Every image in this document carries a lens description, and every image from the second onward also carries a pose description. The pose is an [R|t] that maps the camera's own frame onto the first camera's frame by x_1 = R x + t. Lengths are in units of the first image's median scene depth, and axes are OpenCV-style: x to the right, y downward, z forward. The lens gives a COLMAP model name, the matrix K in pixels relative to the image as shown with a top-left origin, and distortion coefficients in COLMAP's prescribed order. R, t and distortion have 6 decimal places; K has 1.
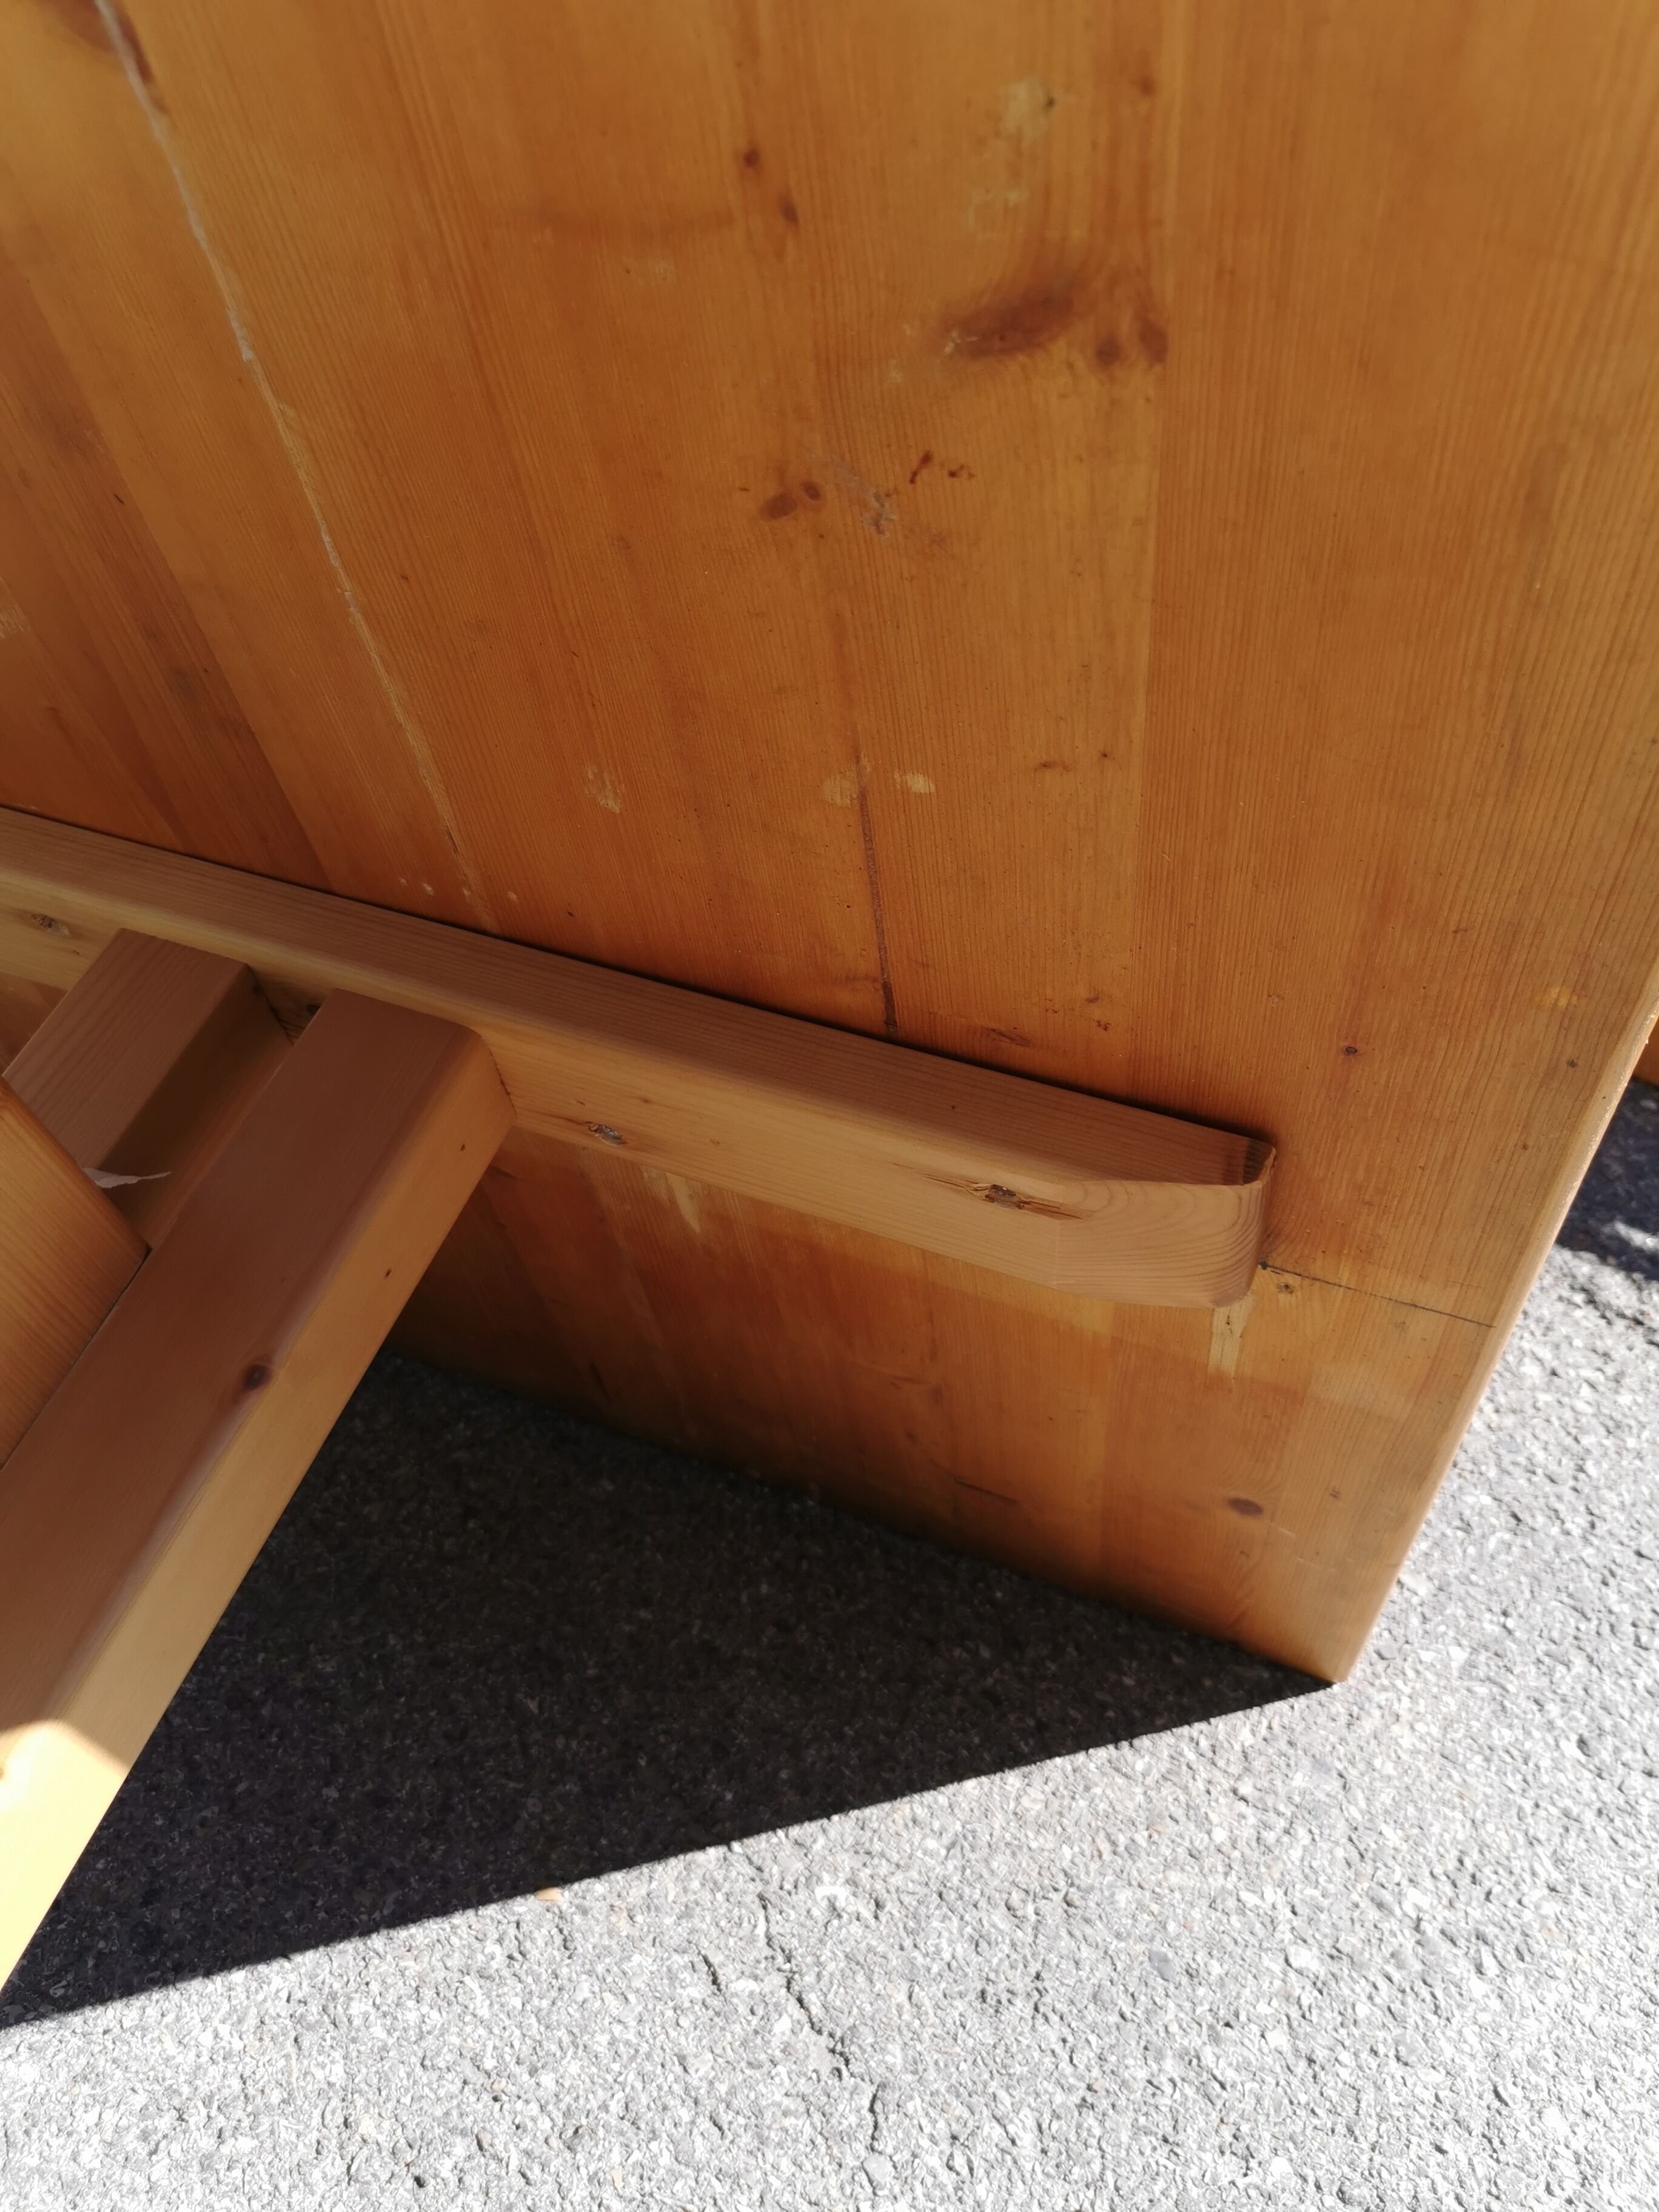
lens RADIAL K [[1741.7, 0, 823.8], [0, 1741.7, 1106.9], [0, 0, 1]] dist [0.036228, -0.036192]
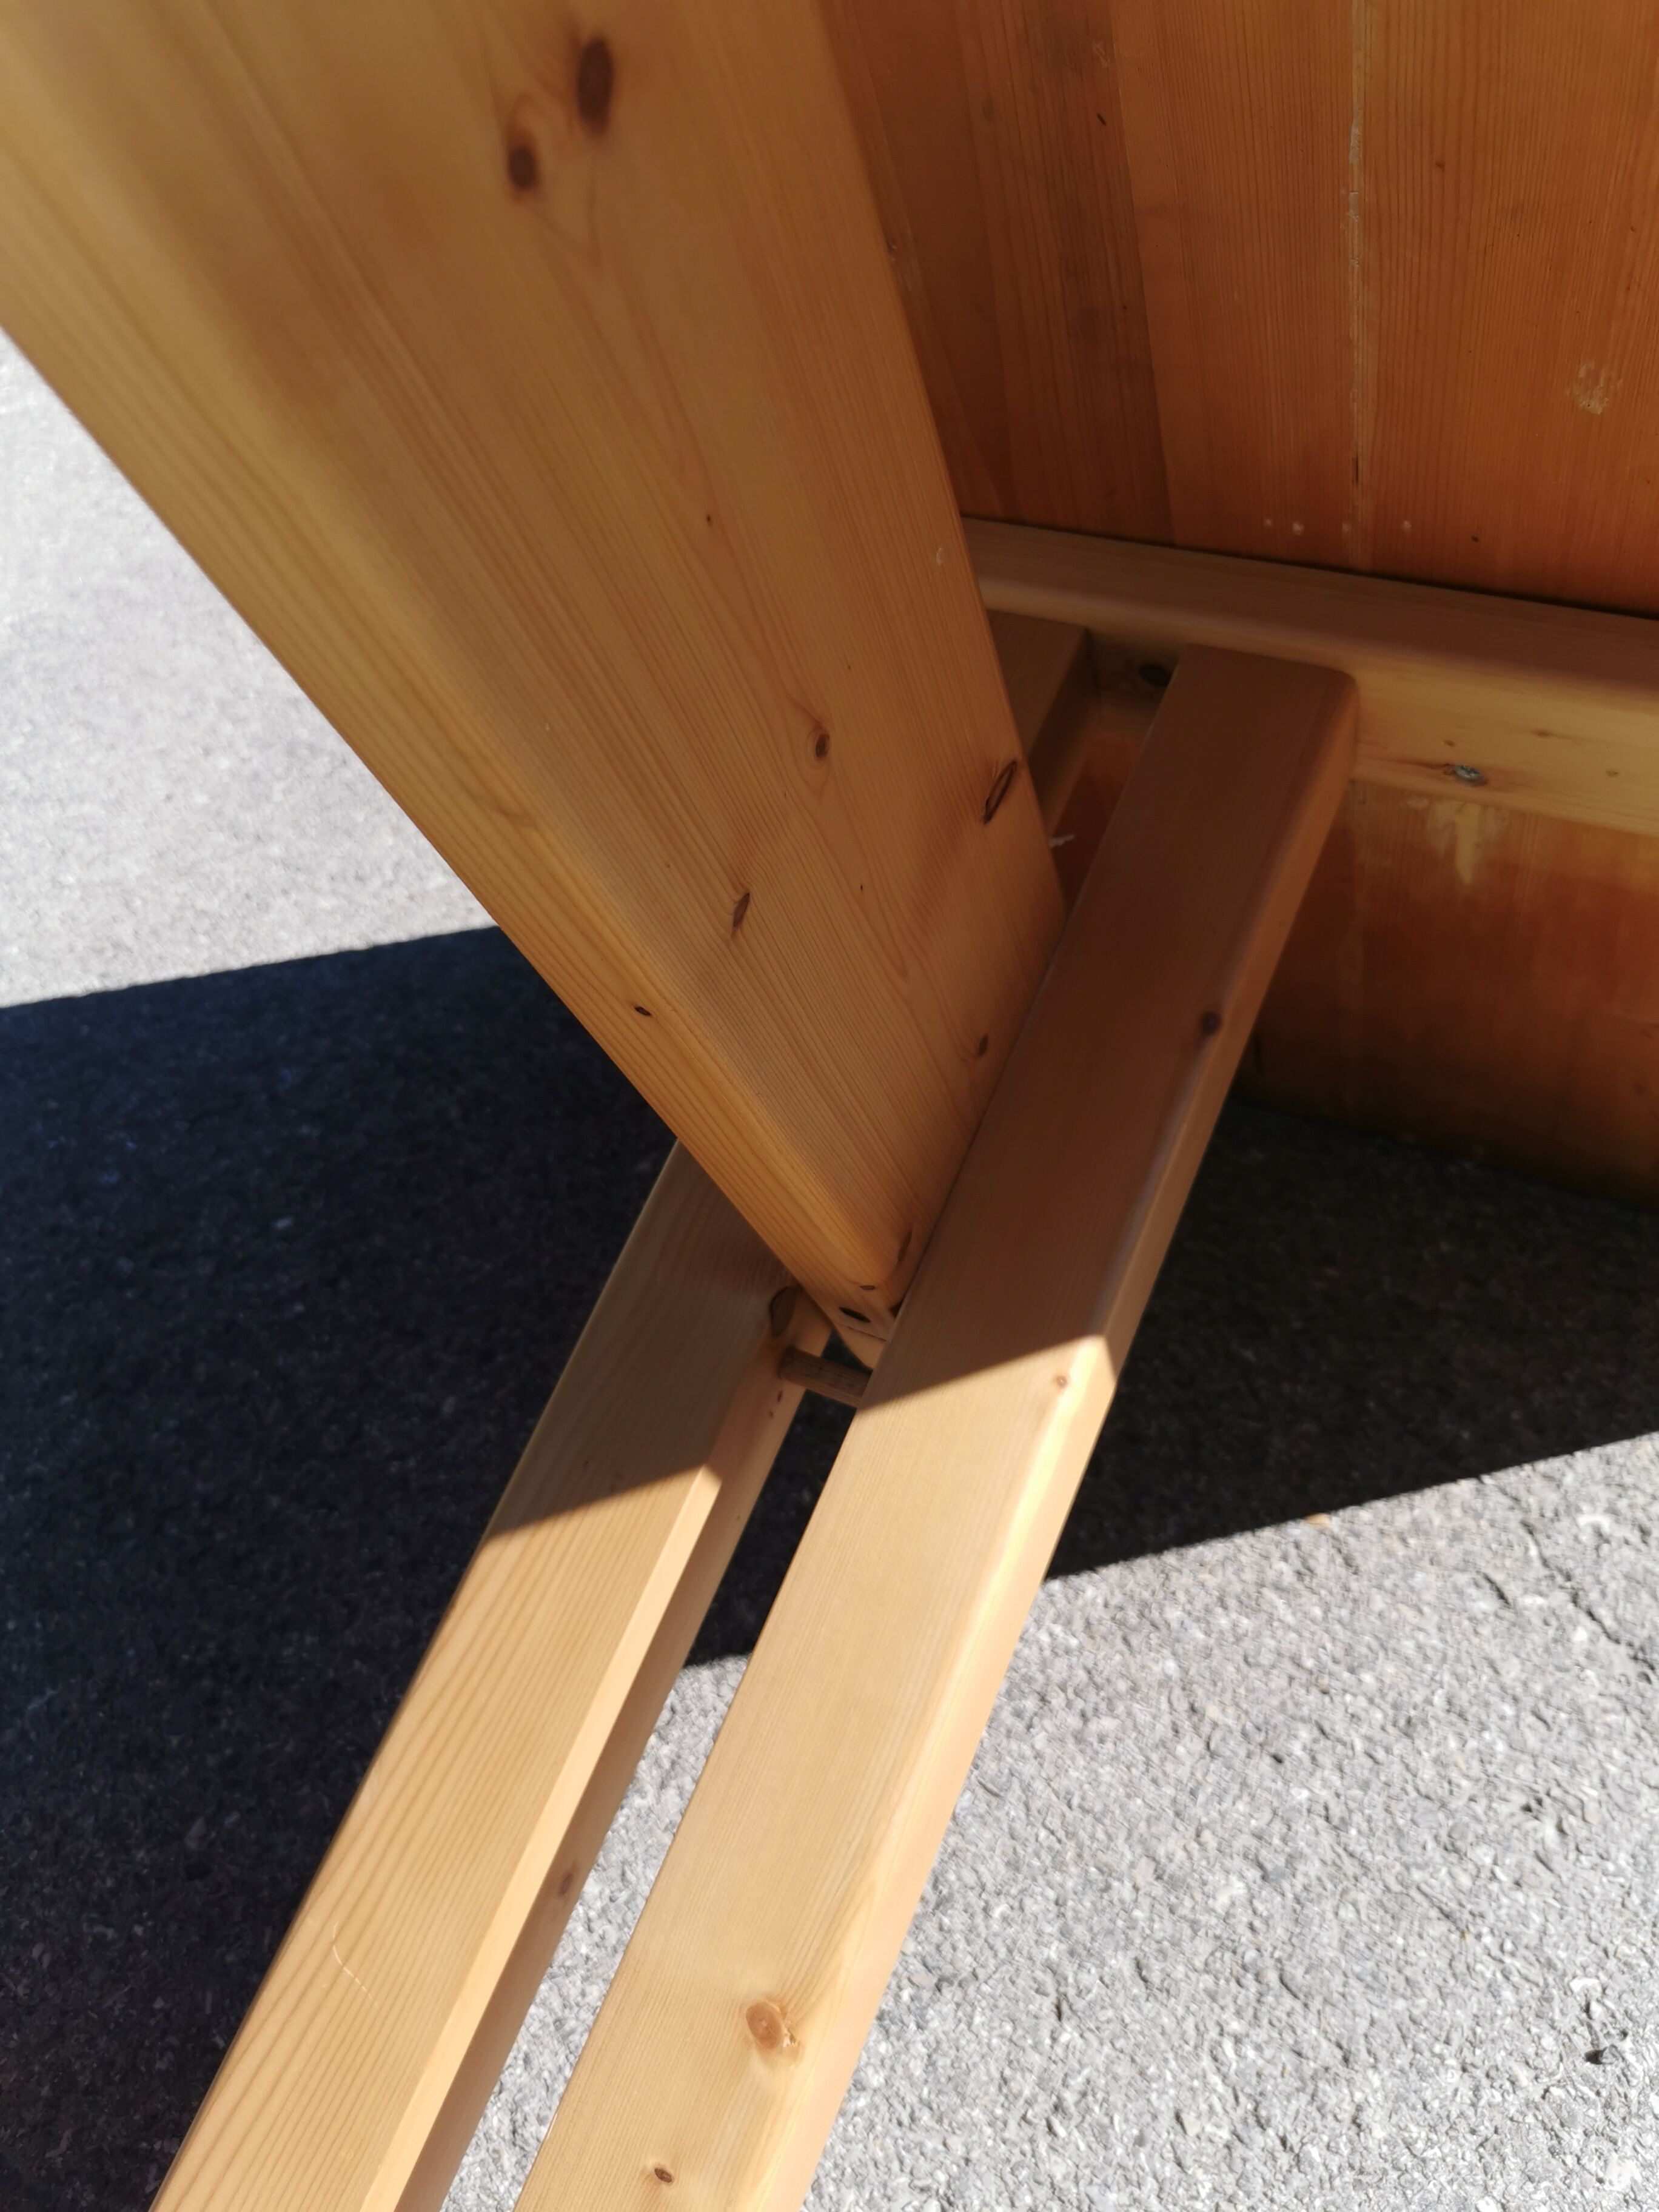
lens RADIAL K [[1738.2, 0, 831.7], [0, 1738.2, 1098.1], [0, 0, 1]] dist [0.029866, -0.049749]
pose [[0.987735, -0.034233, -0.152343, -0.279065], [0.057386, 0.986976, 0.150282, 0.022450], [0.145214, -0.157181, 0.976835, -0.032471]]
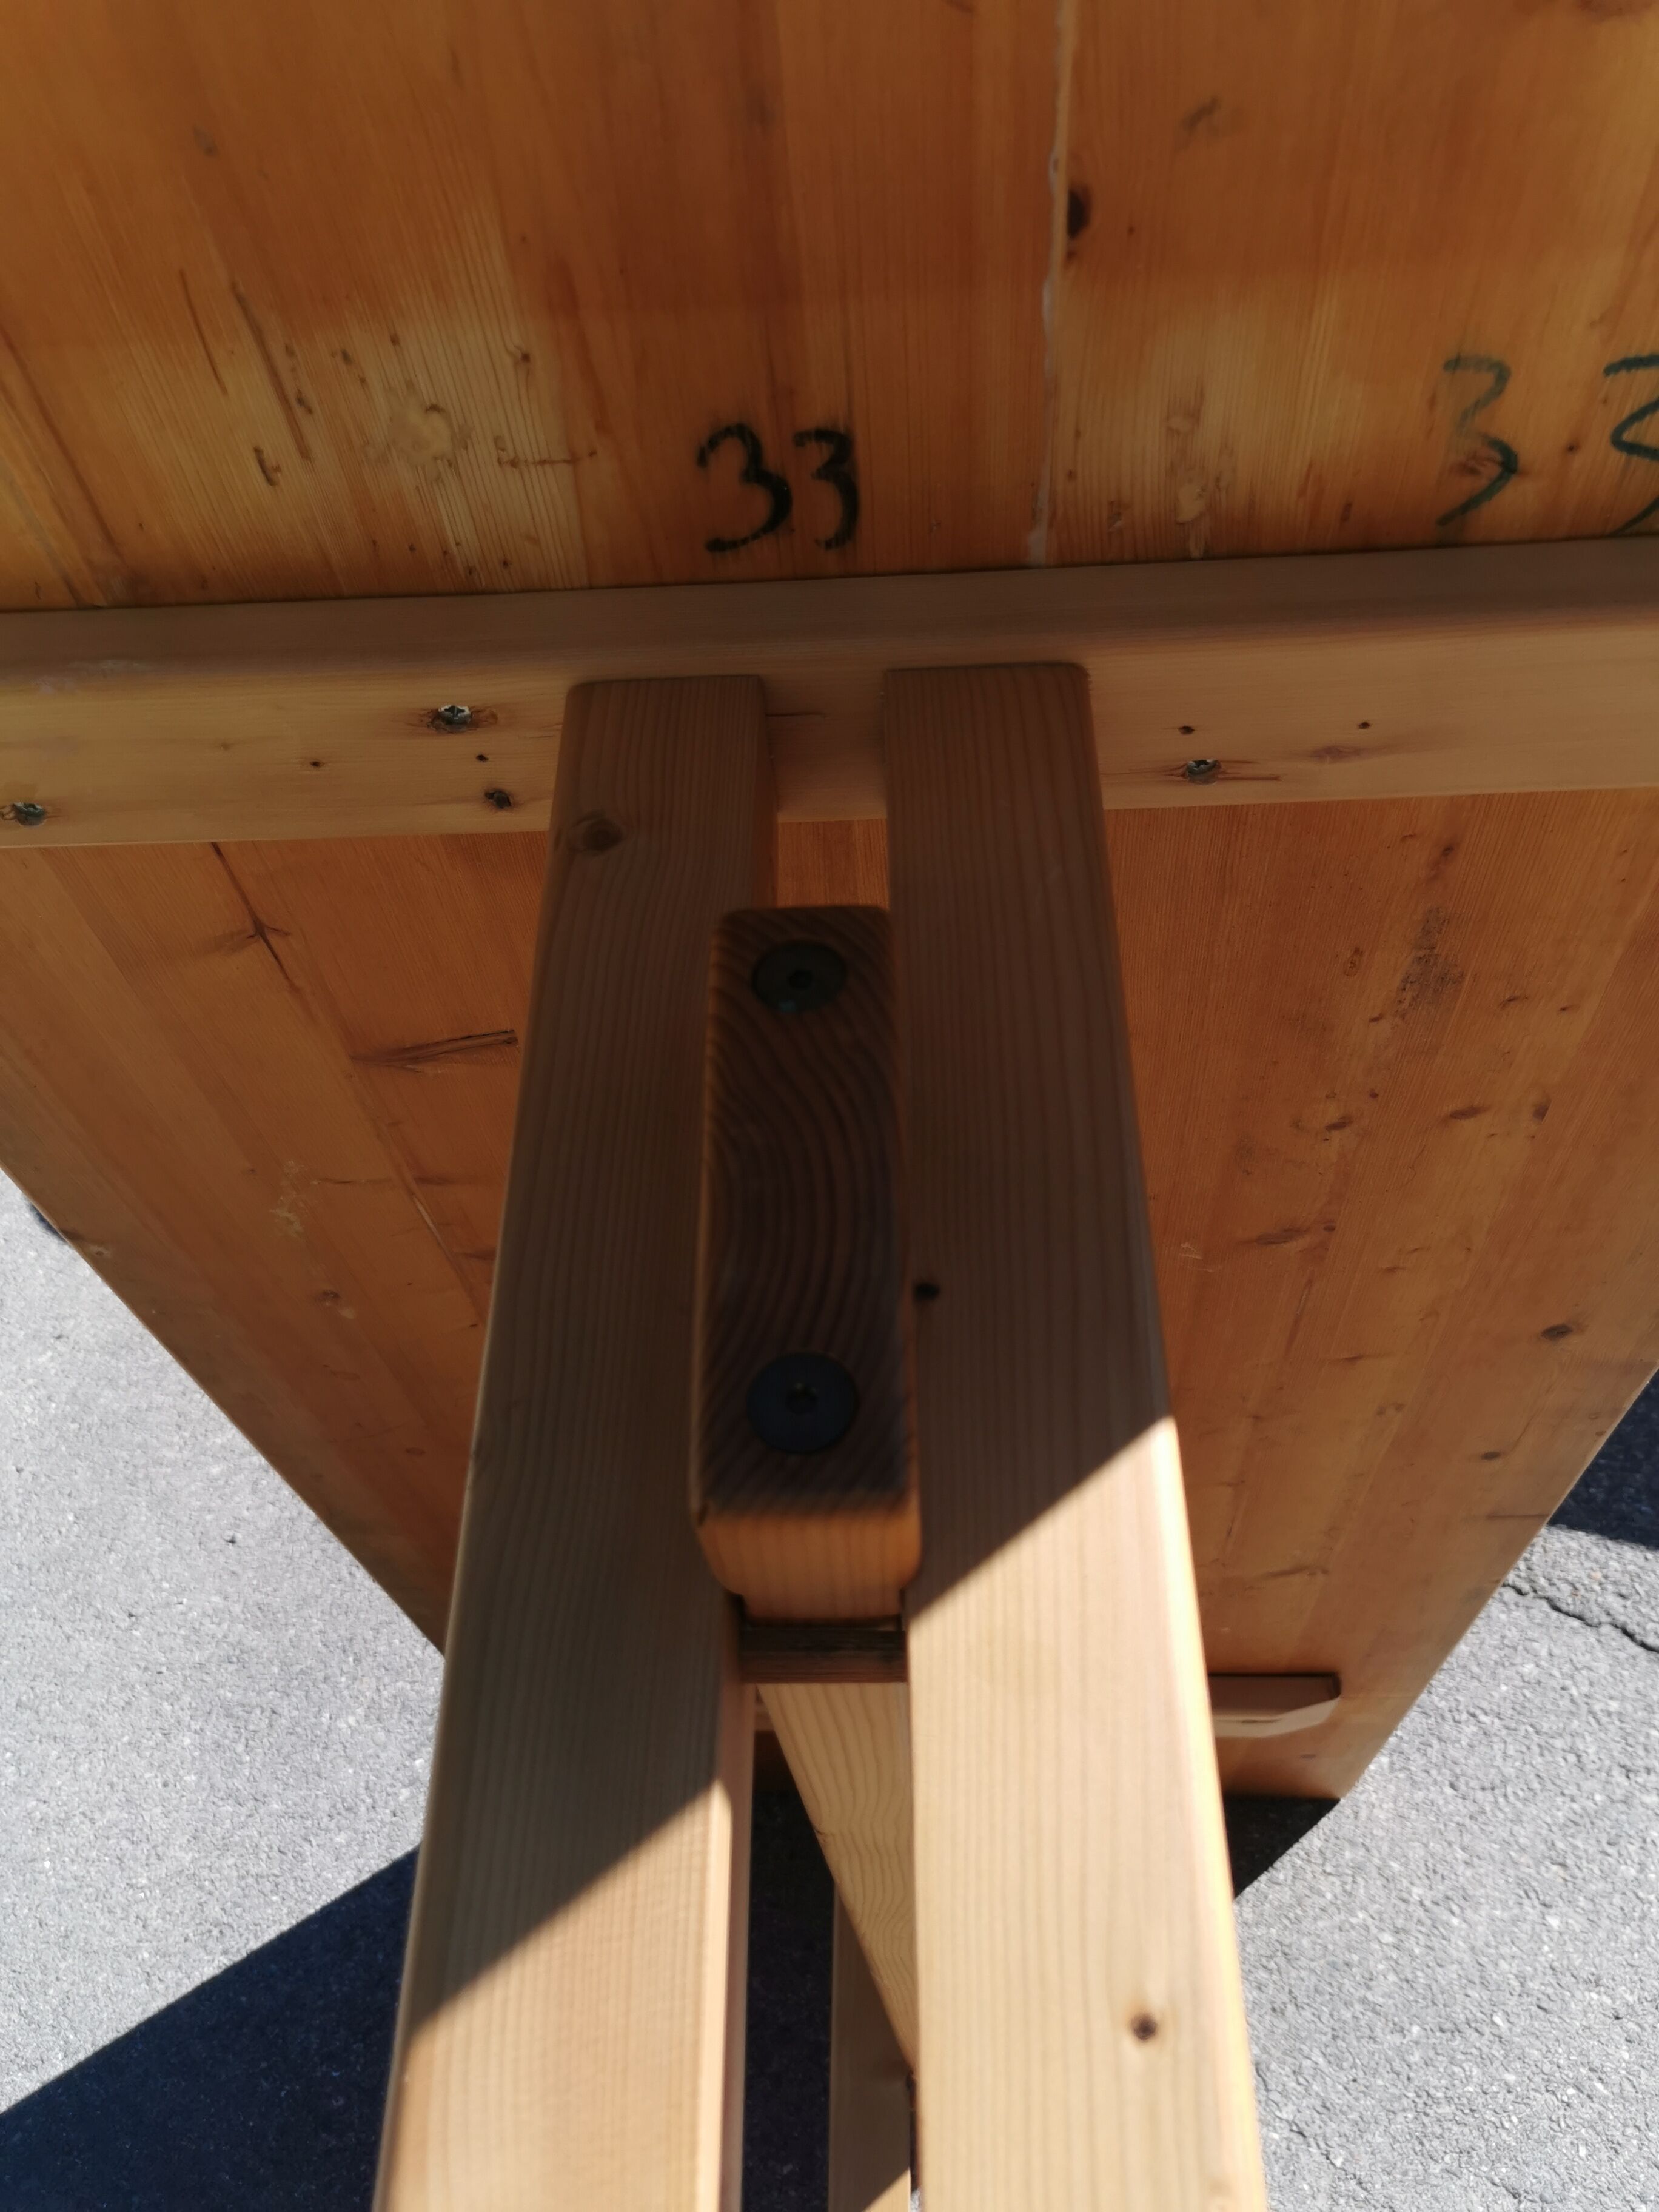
lens RADIAL K [[1727.3, 0, 829.5], [0, 1727.3, 1106.0], [0, 0, 1]] dist [0.001593, 0.012219]
pose [[0.934417, -0.275539, 0.225704, -0.615094], [0.280693, 0.959750, 0.009587, -0.780725], [-0.219261, 0.054395, 0.974149, -1.094893]]
